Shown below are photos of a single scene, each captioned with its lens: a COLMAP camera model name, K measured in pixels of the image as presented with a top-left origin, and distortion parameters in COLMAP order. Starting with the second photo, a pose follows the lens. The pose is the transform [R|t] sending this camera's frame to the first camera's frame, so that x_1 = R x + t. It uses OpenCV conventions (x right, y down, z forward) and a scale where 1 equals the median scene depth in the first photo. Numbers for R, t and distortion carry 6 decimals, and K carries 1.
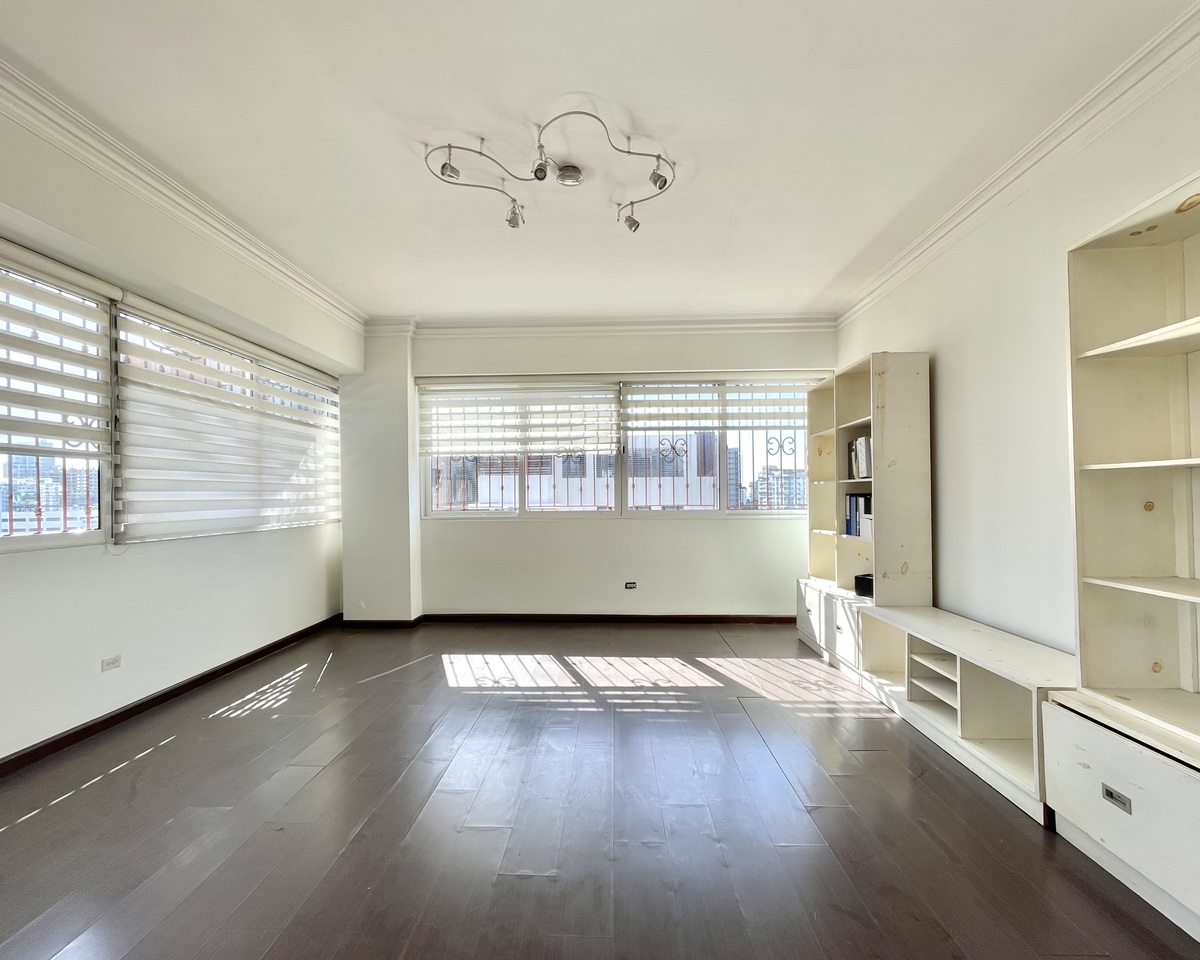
lens RADIAL K [[545.2, 0, 600.0], [0, 545.2, 480.0], [0, 0, 1]] dist [-0.001187, -0.000120]
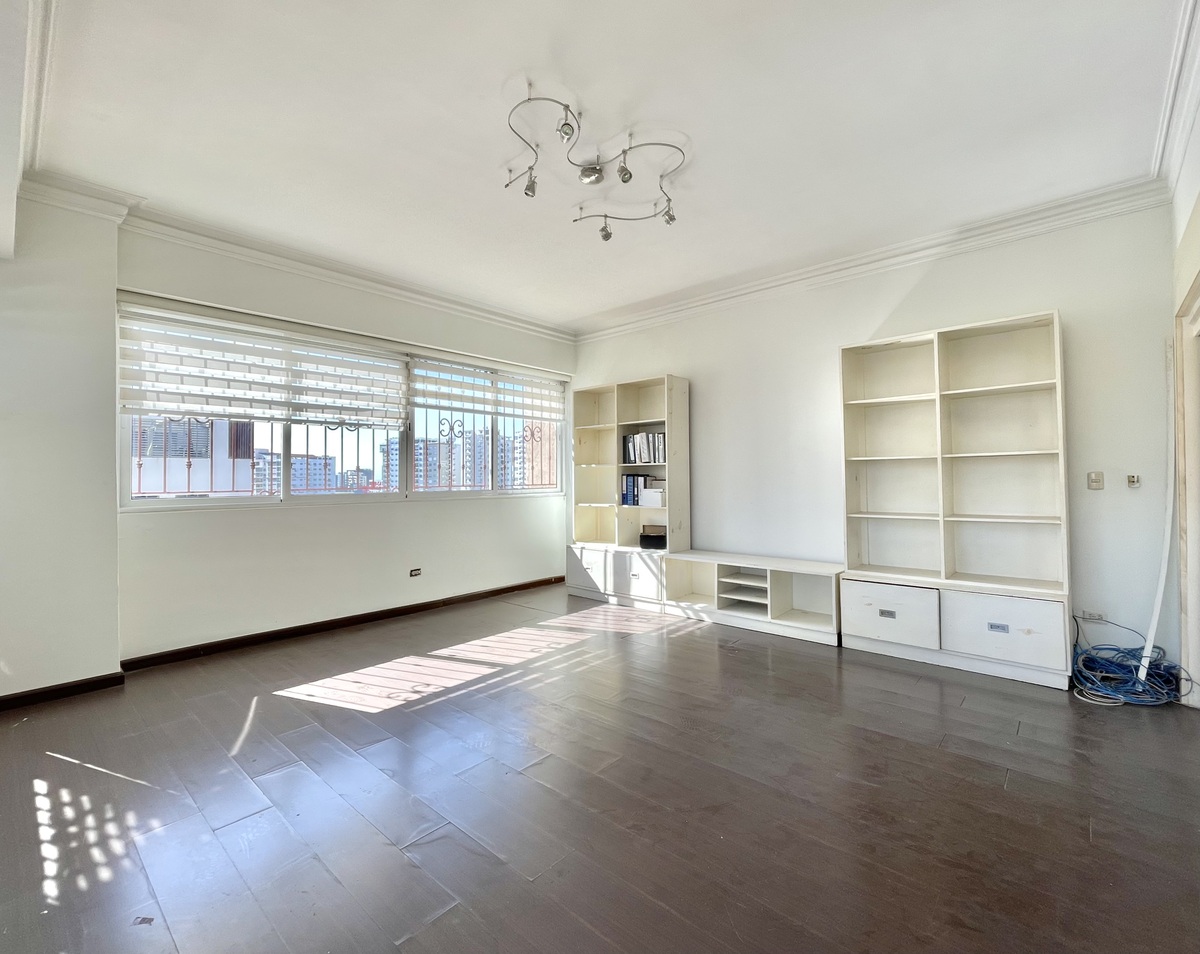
lens RADIAL K [[535.1, 0, 600.6], [0, 535.1, 456.8], [0, 0, 1]] dist [0.000445, 0.000773]
pose [[0.639347, 0.031764, 0.768262, -0.564125], [-0.017939, 0.999491, -0.026396, 0.017632], [-0.768709, 0.003094, 0.639591, 0.208739]]
